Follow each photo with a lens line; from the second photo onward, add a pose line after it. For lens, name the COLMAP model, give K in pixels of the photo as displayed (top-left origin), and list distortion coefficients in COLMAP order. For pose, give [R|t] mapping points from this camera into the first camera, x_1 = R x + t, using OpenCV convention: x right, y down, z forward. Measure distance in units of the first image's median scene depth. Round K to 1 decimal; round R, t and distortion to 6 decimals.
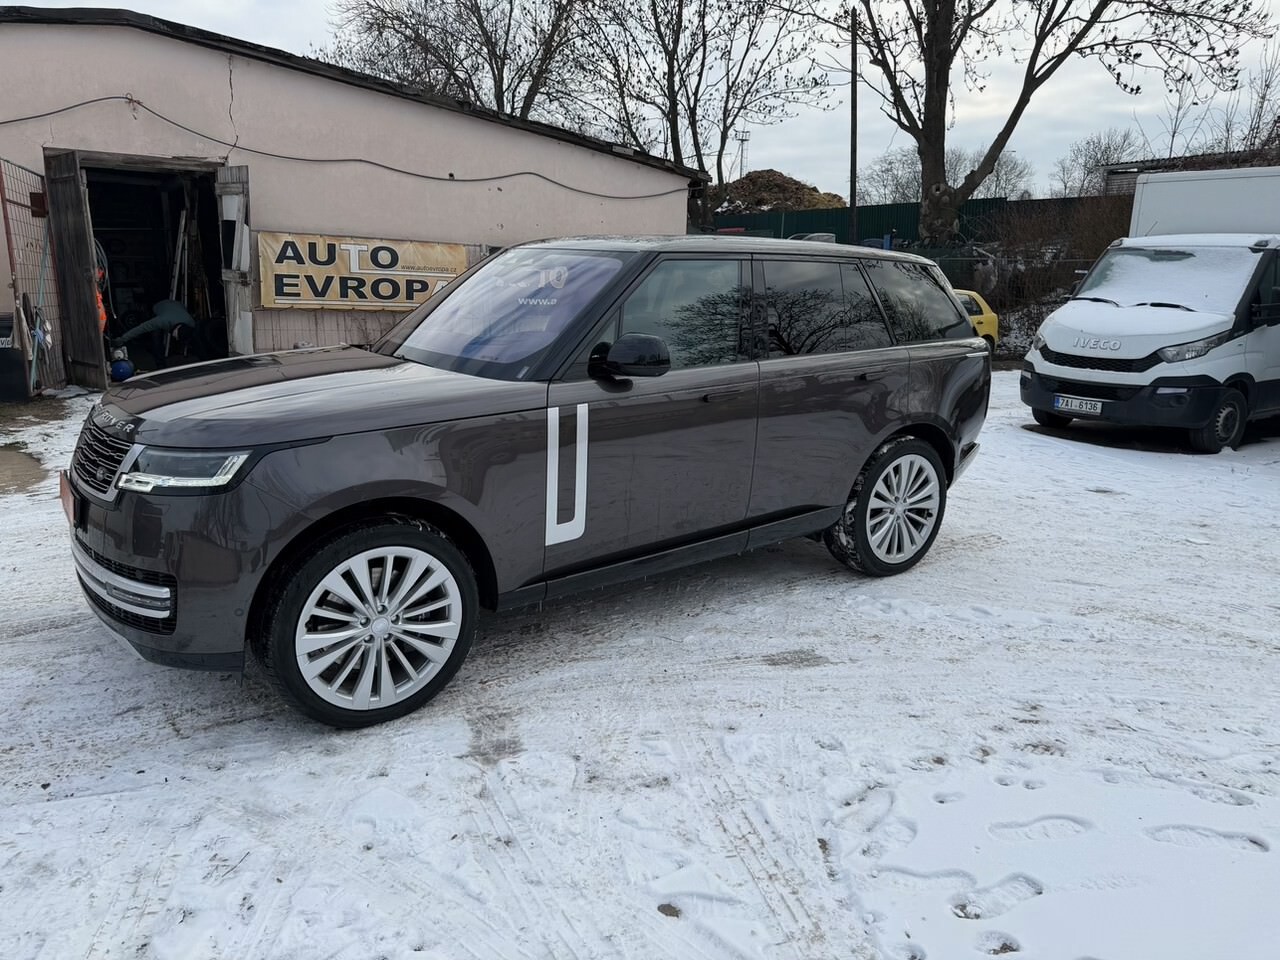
lens RADIAL K [[904.9, 0, 636.6], [0, 904.9, 477.3], [0, 0, 1]] dist [0.036265, -0.043992]
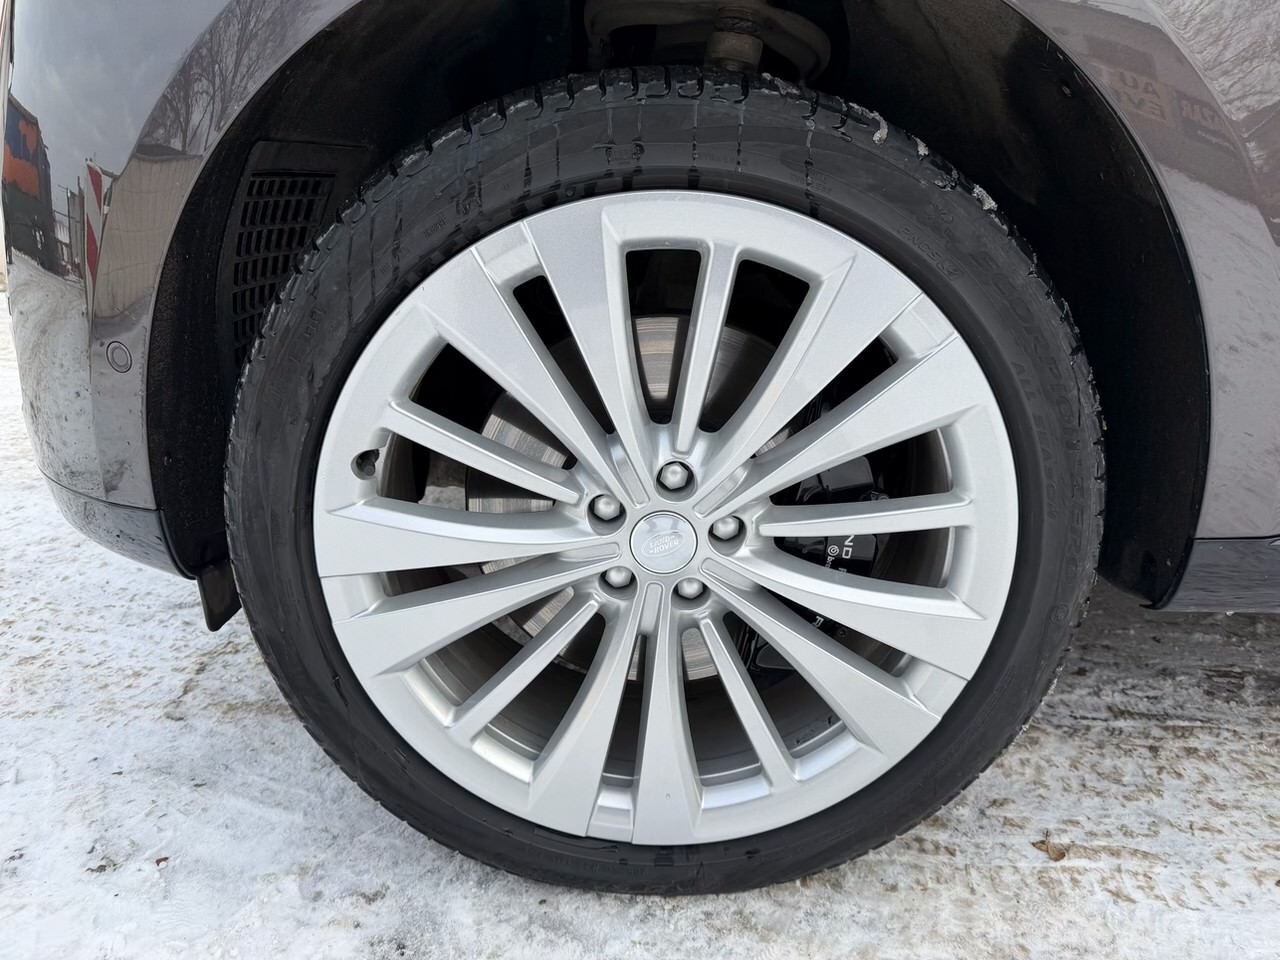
lens RADIAL K [[904.9, 0, 636.6], [0, 904.9, 477.3], [0, 0, 1]] dist [0.036265, -0.043992]
pose [[0.796223, 0.183793, -0.576410, -0.128225], [-0.148189, 0.982964, 0.108726, 0.104217], [0.586574, -0.001153, 0.809895, 0.692396]]
